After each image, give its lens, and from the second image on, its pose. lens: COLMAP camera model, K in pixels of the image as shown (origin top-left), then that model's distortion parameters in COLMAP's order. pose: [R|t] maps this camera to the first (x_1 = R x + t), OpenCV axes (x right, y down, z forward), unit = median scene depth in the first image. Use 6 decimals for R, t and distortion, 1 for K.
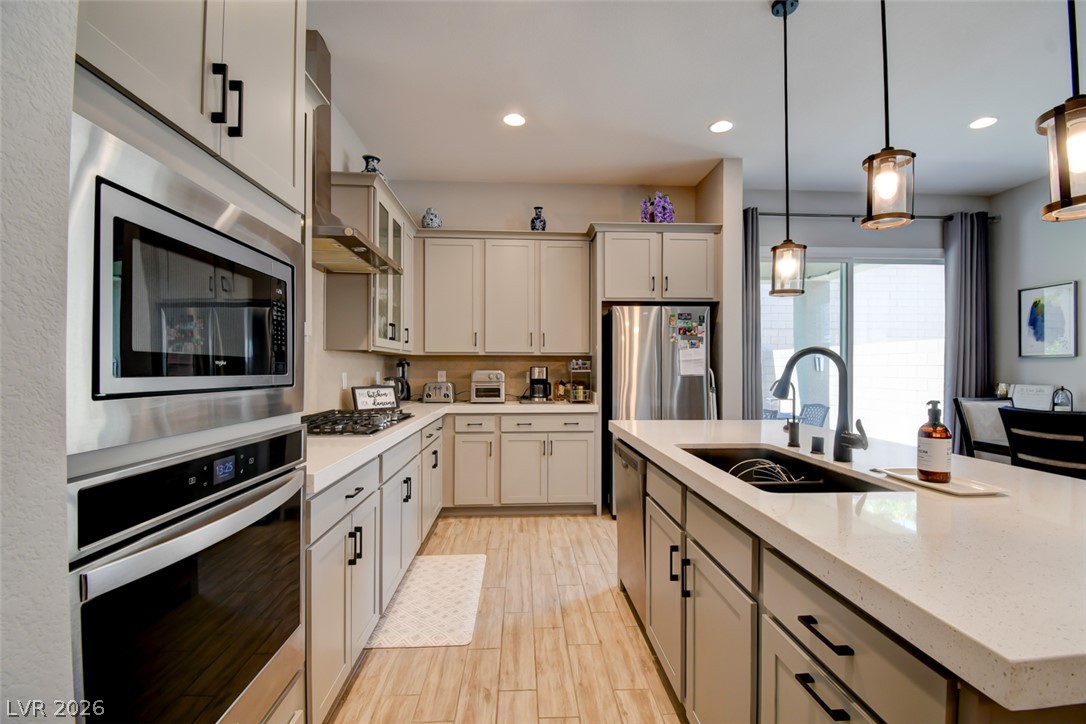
lens RADIAL K [[490.1, 0, 543.0], [0, 490.1, 362.0], [0, 0, 1]] dist [0.016081, -0.025866]
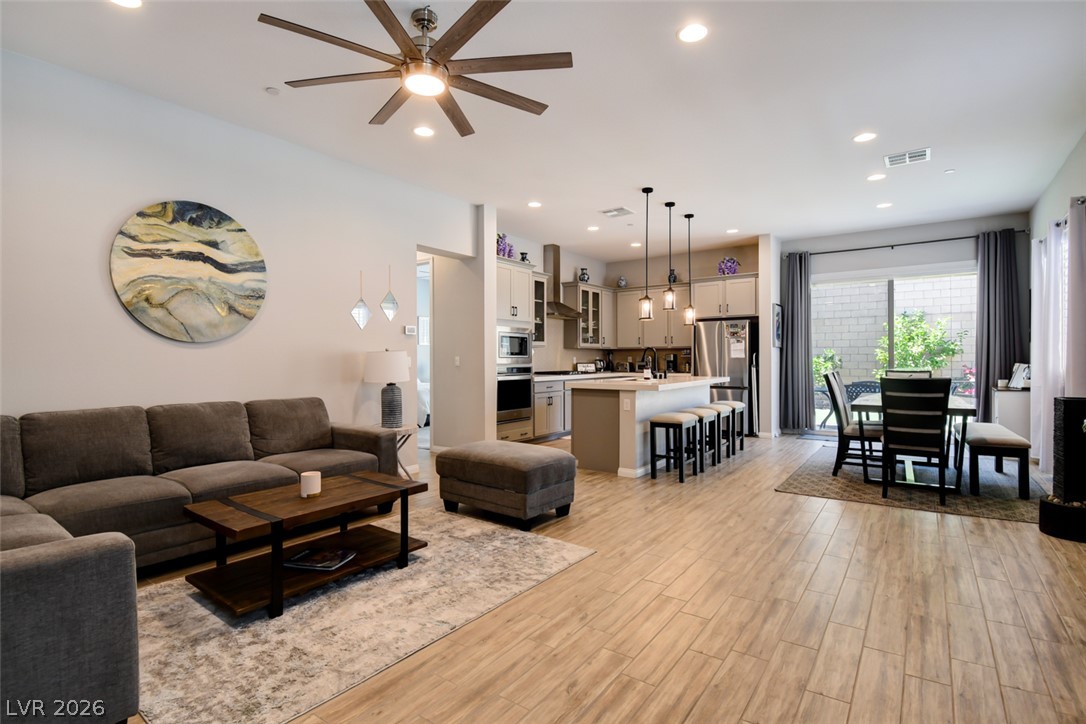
lens RADIAL K [[509.9, 0, 543.0], [0, 509.9, 362.0], [0, 0, 1]] dist [0.017746, -0.026224]
pose [[0.777214, -0.001275, -0.629235, 0.914439], [0.013308, 0.999808, 0.014411, 0.005186], [0.629096, -0.019574, 0.777081, -0.914409]]
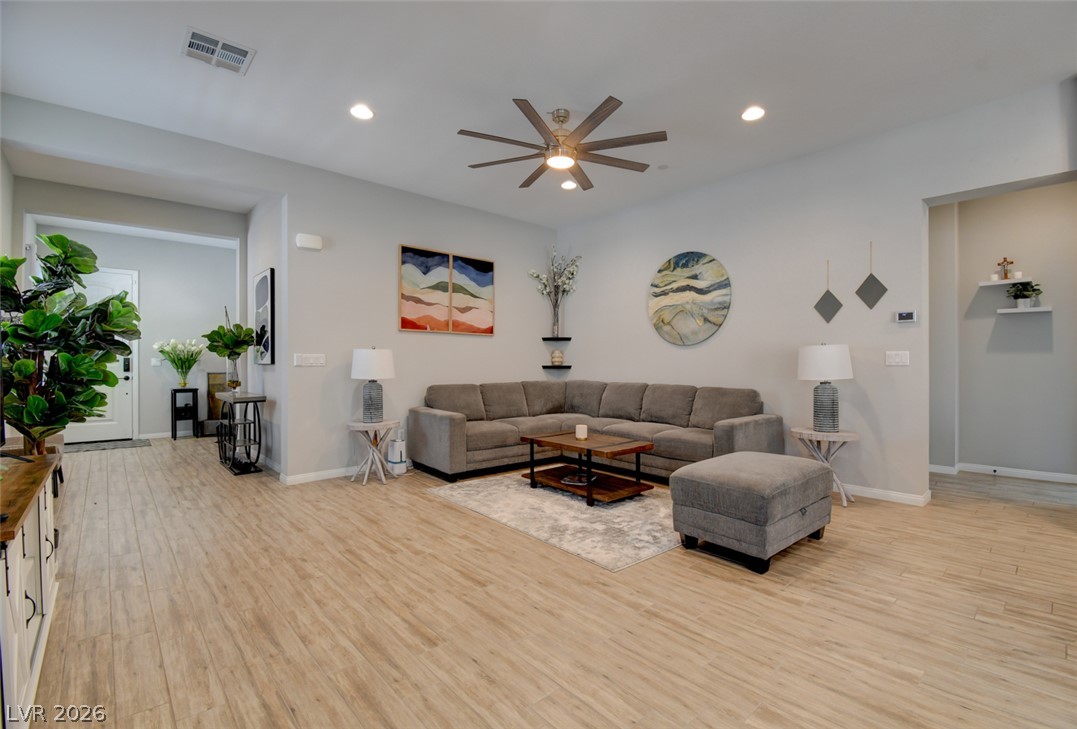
lens RADIAL K [[484.4, 0, 565.3], [0, 484.4, 364.0], [0, 0, 1]] dist [0.028165, -0.032824]
pose [[-0.755625, 0.002976, -0.654998, 0.958620], [0.009798, 0.999929, -0.006759, 0.030229], [0.654931, -0.011525, -0.755601, 0.119939]]
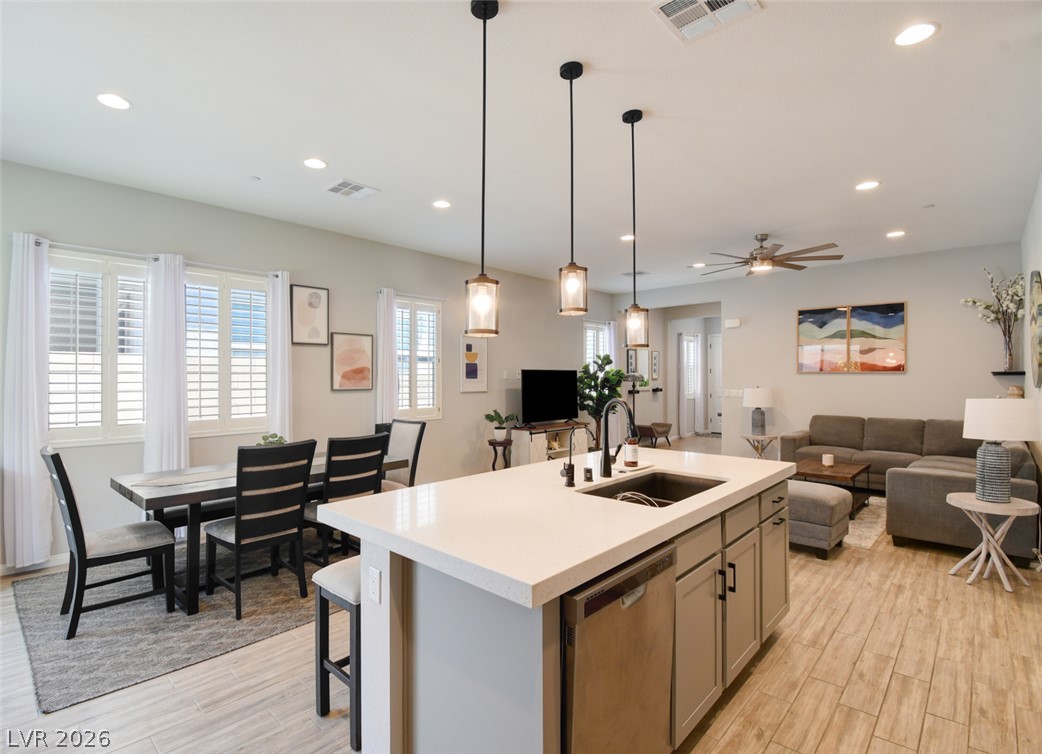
lens RADIAL K [[523.5, 0, 469.5], [0, 523.5, 373.9], [0, 0, 1]] dist [0.003085, -0.020978]
pose [[-0.656439, 0.004417, 0.754366, -0.105668], [-0.006930, 0.999905, -0.011885, -0.031495], [-0.754347, -0.013030, -0.656346, 0.926449]]
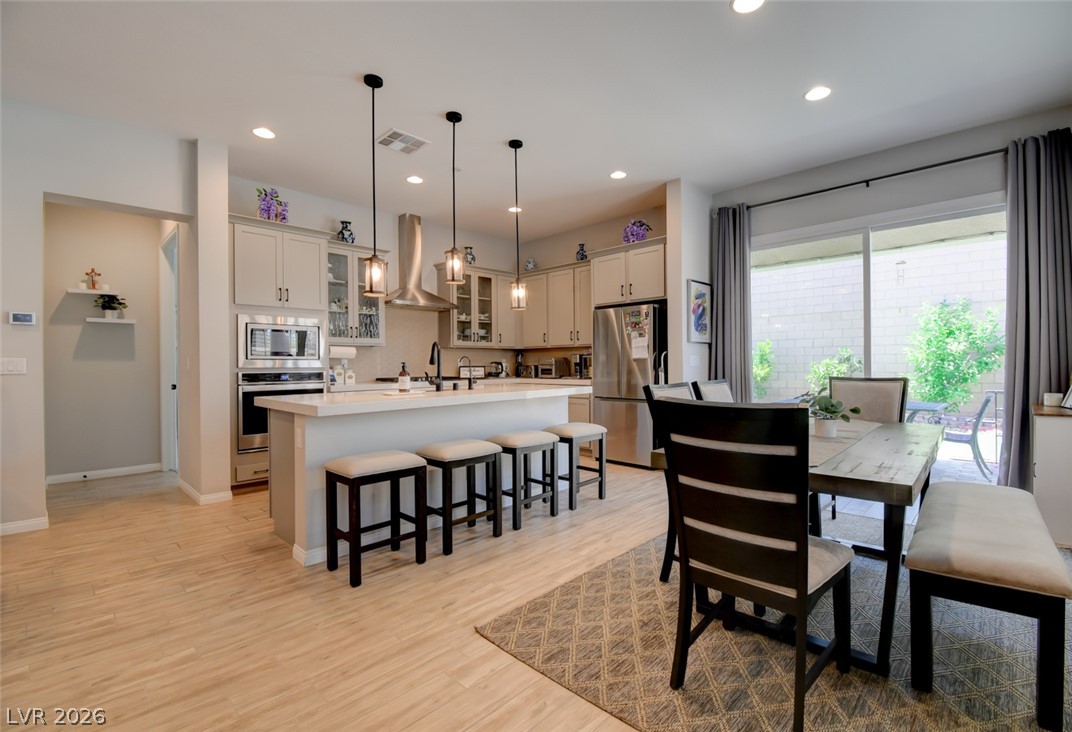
lens RADIAL K [[475.4, 0, 536.0], [0, 475.4, 366.0], [0, 0, 1]] dist [0.018980, -0.025380]
pose [[0.680049, -0.002849, -0.733161, 1.012446], [0.018297, 0.999747, 0.013086, 0.024808], [0.732939, -0.022314, 0.679929, -0.057285]]
